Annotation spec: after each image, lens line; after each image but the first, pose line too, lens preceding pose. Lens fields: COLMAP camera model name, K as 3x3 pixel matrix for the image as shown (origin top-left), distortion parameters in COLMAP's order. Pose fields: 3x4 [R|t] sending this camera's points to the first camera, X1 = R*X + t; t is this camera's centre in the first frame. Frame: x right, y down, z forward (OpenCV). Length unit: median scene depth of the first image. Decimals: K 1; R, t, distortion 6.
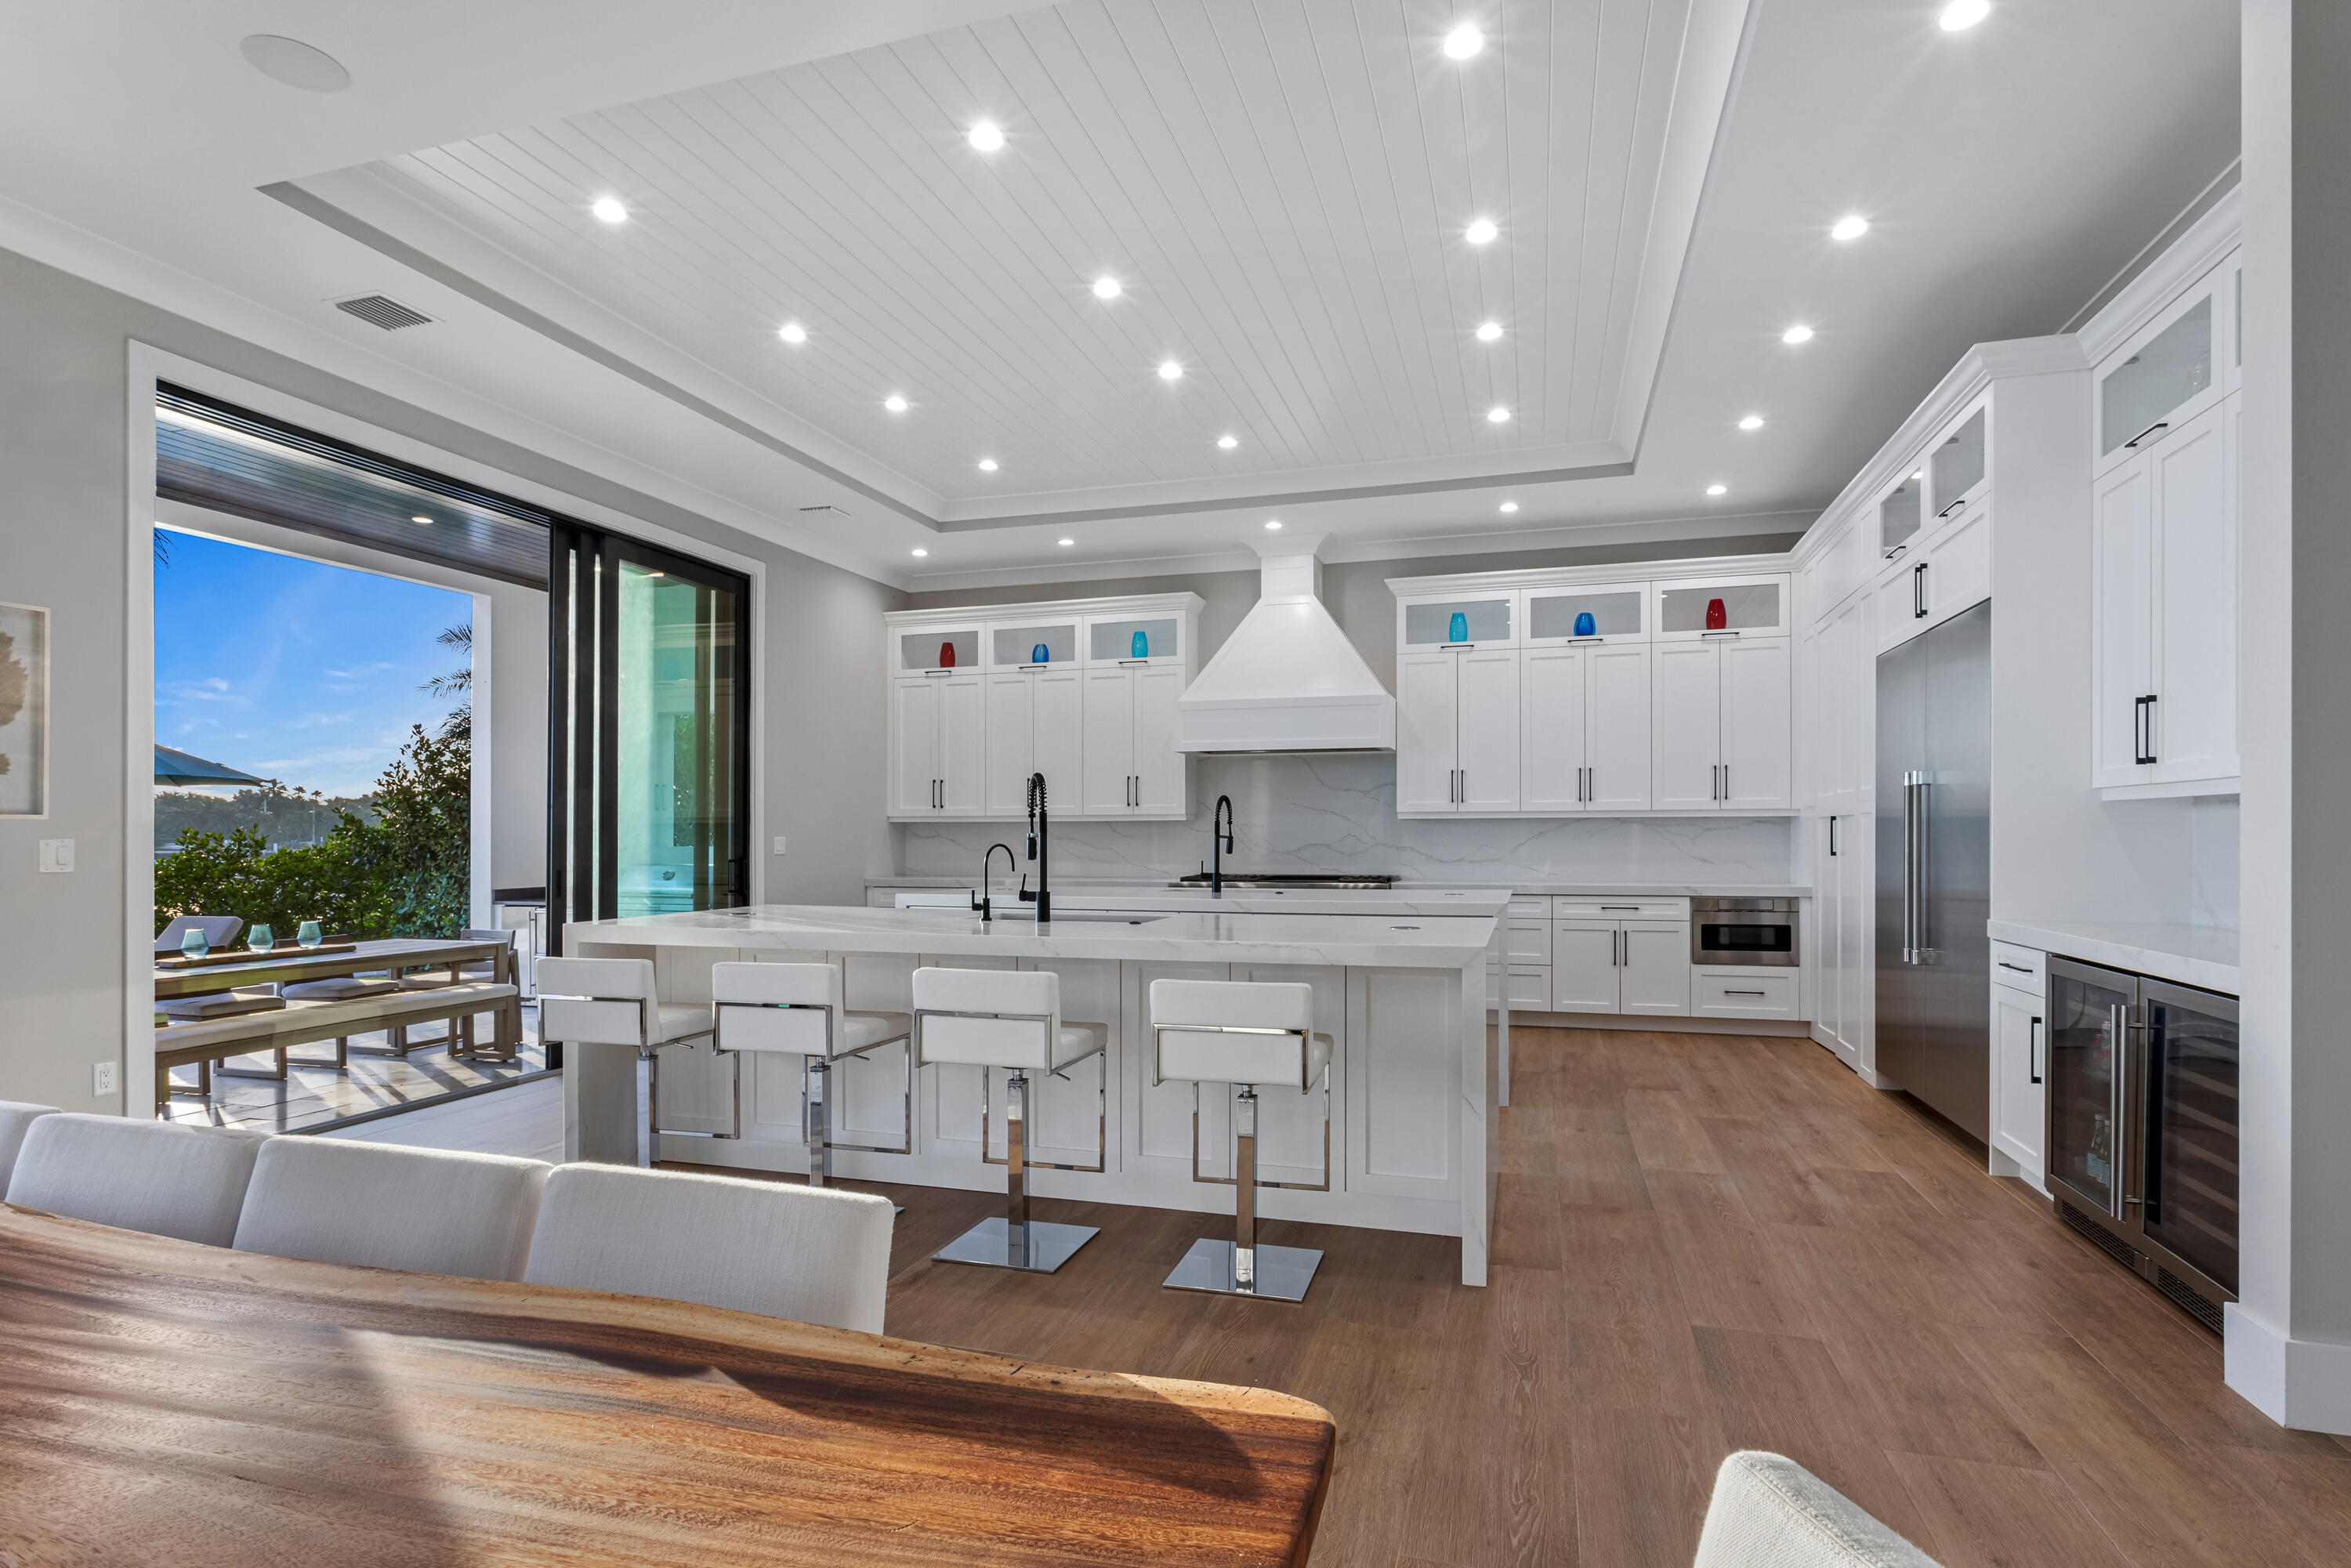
lens RADIAL K [[1172.3, 0, 1182.4], [0, 1172.3, 828.6], [0, 0, 1]] dist [-0.003595, 0.002099]
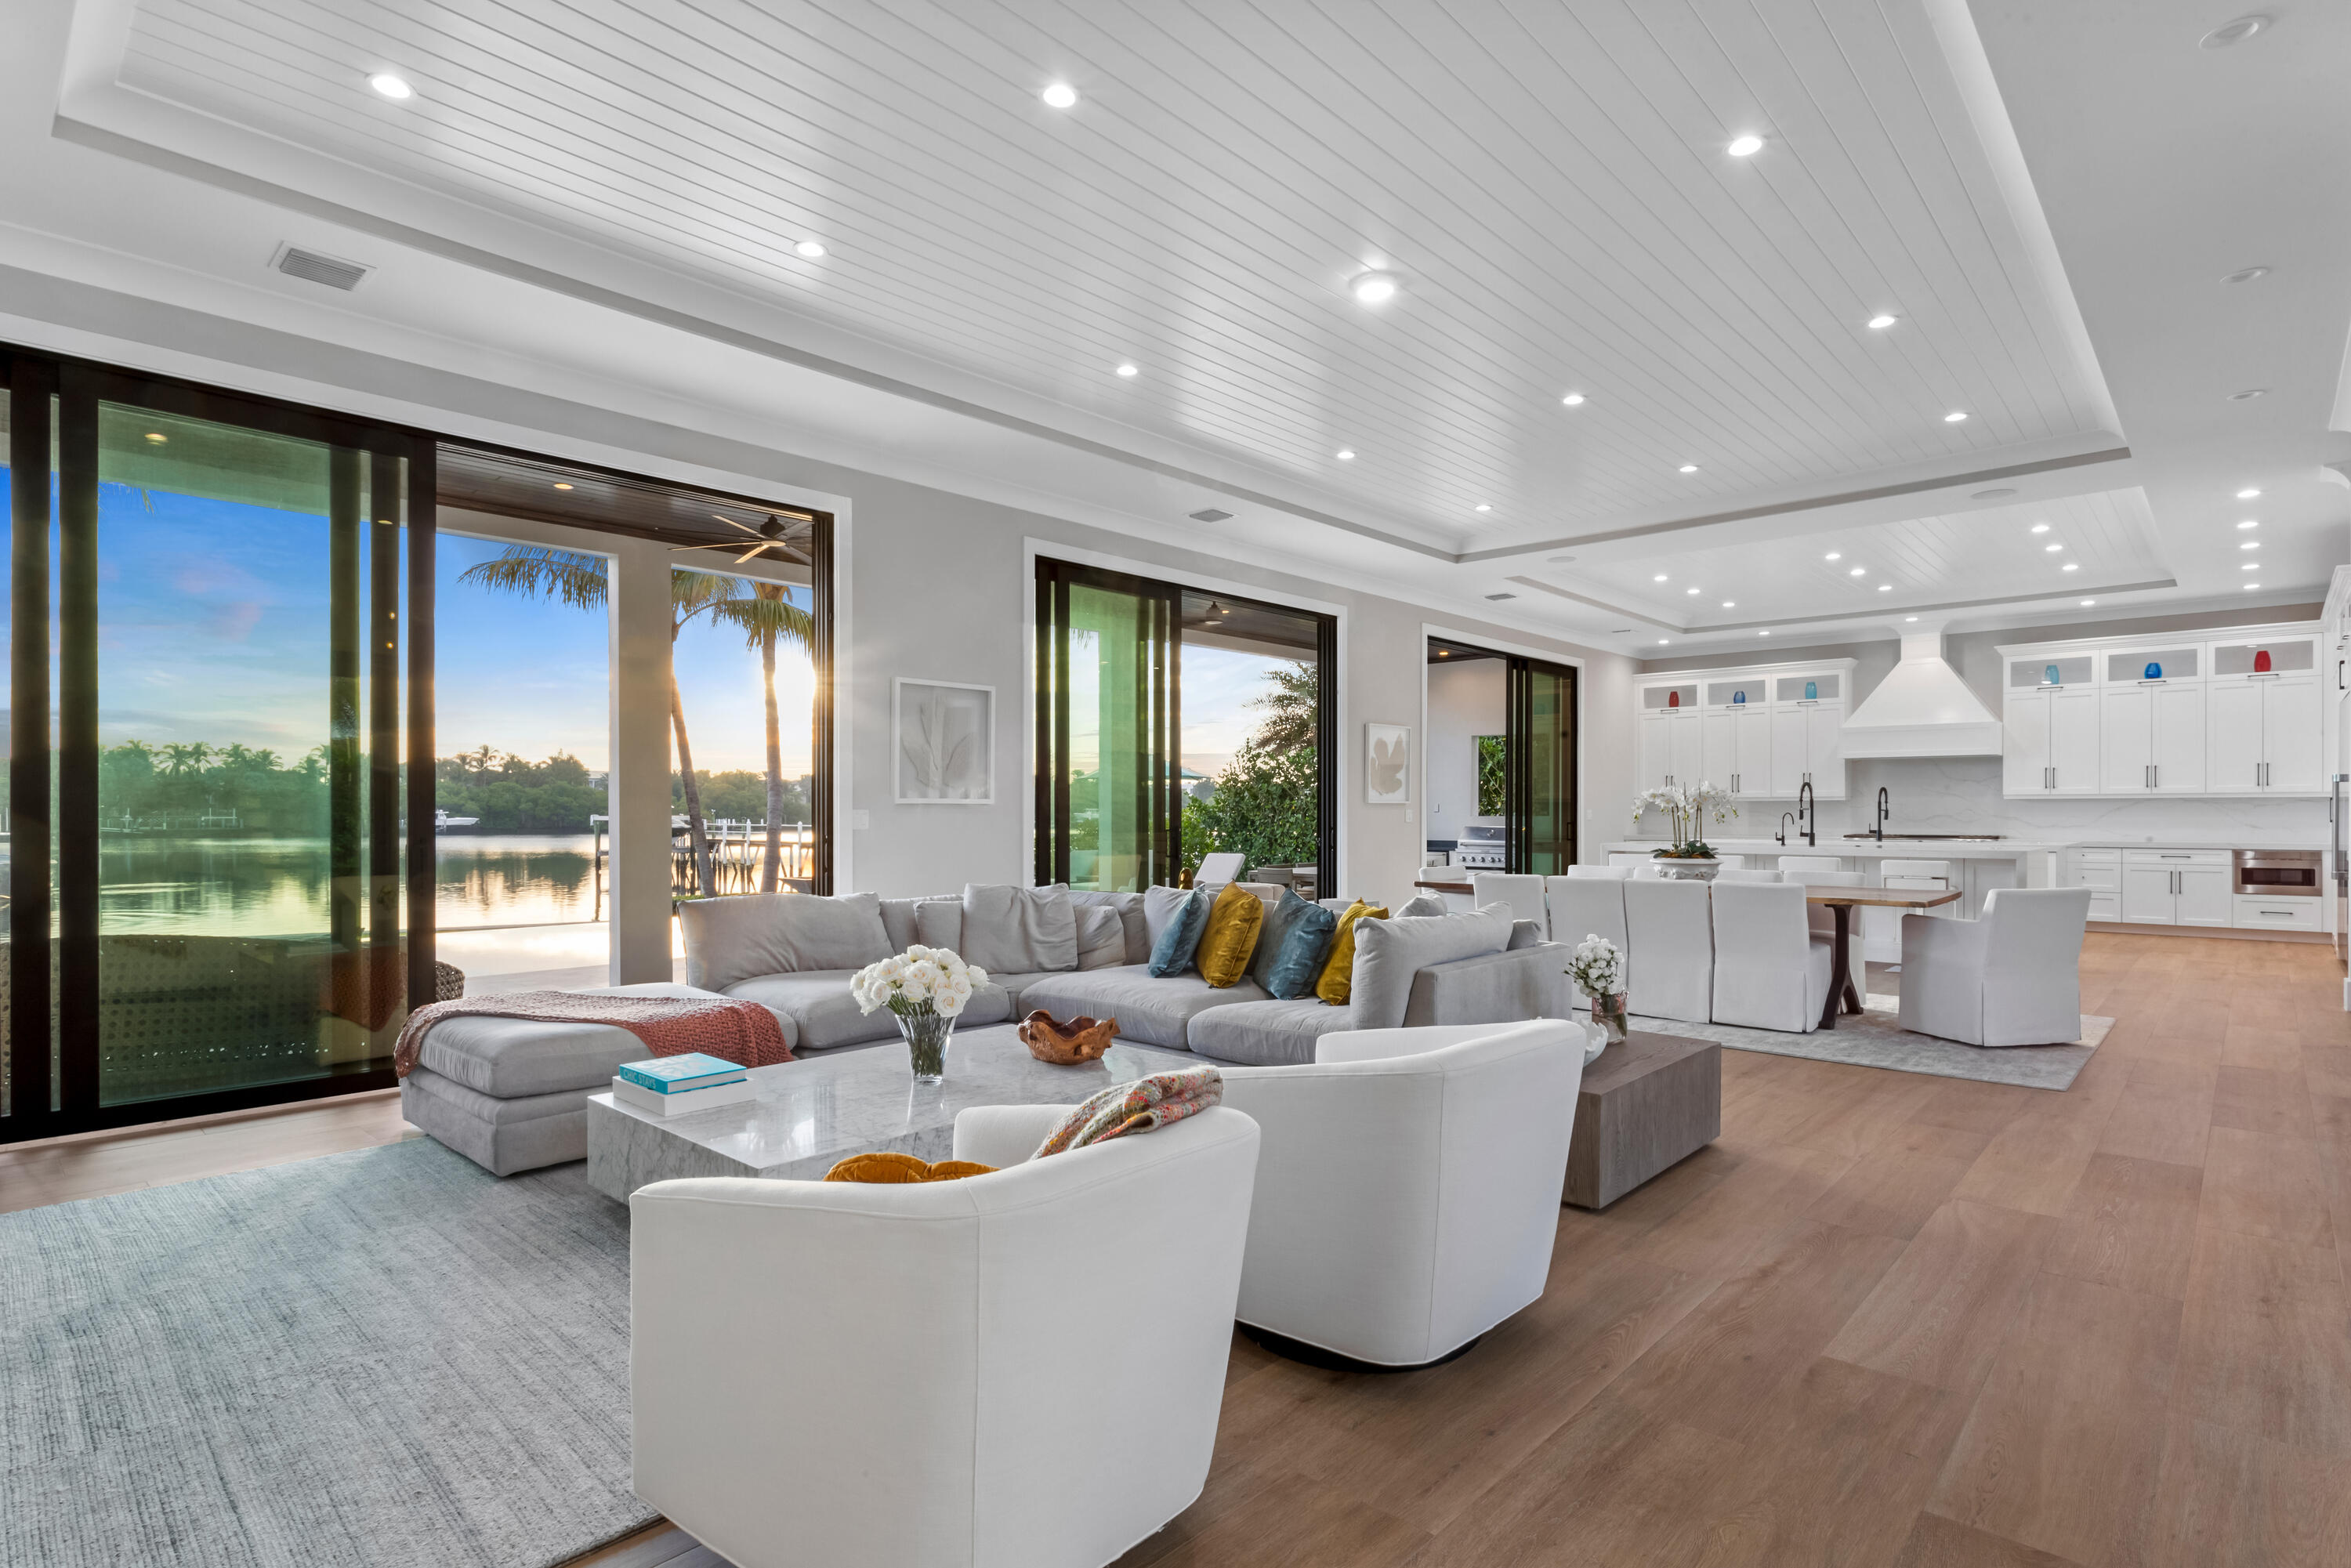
lens RADIAL K [[1172.3, 0, 1174.9], [0, 1172.3, 806.2], [0, 0, 1]] dist [-0.003595, 0.002099]
pose [[0.897649, -0.000351, -0.440711, -0.124618], [0.001214, 0.999998, 0.001676, -0.002981], [0.440709, -0.002039, 0.897648, -0.913080]]
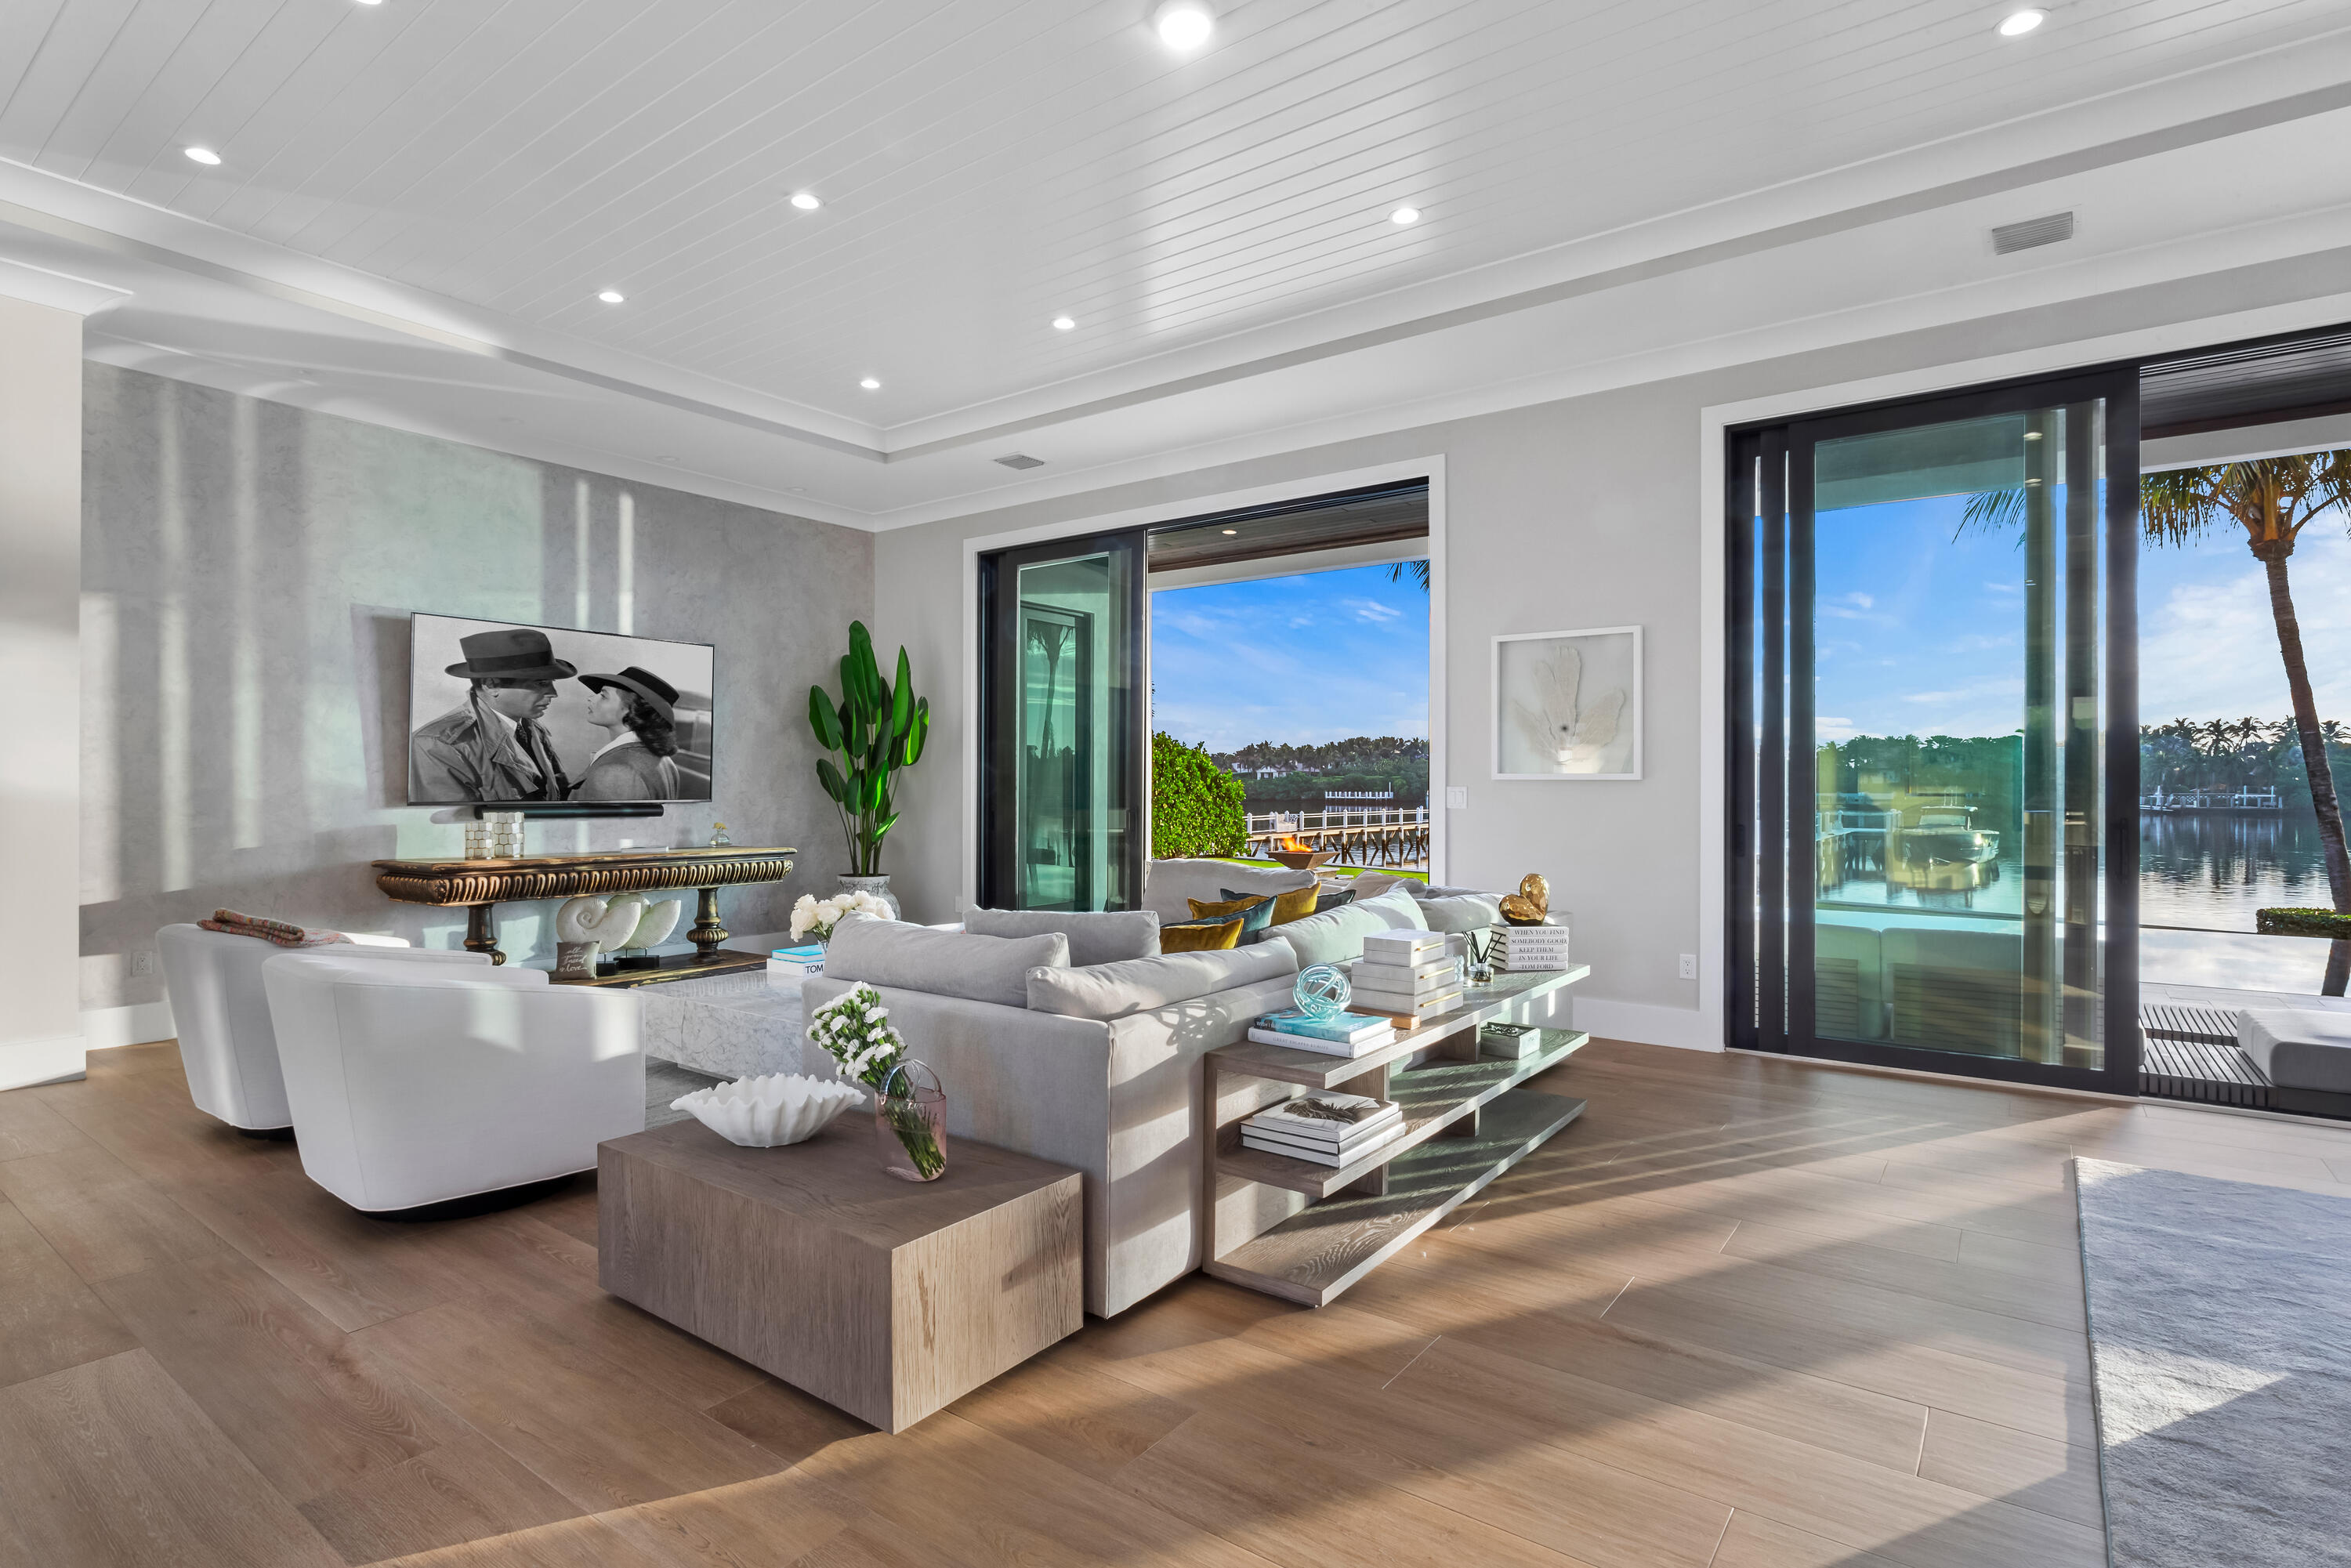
lens RADIAL K [[1172.3, 0, 1160.0], [0, 1172.3, 774.8], [0, 0, 1]] dist [-0.003595, 0.002099]
pose [[-0.346003, -0.006831, -0.938208, 0.104710], [0.000631, 0.999972, -0.007513, -0.001788], [0.938233, -0.003191, -0.345989, -0.144439]]
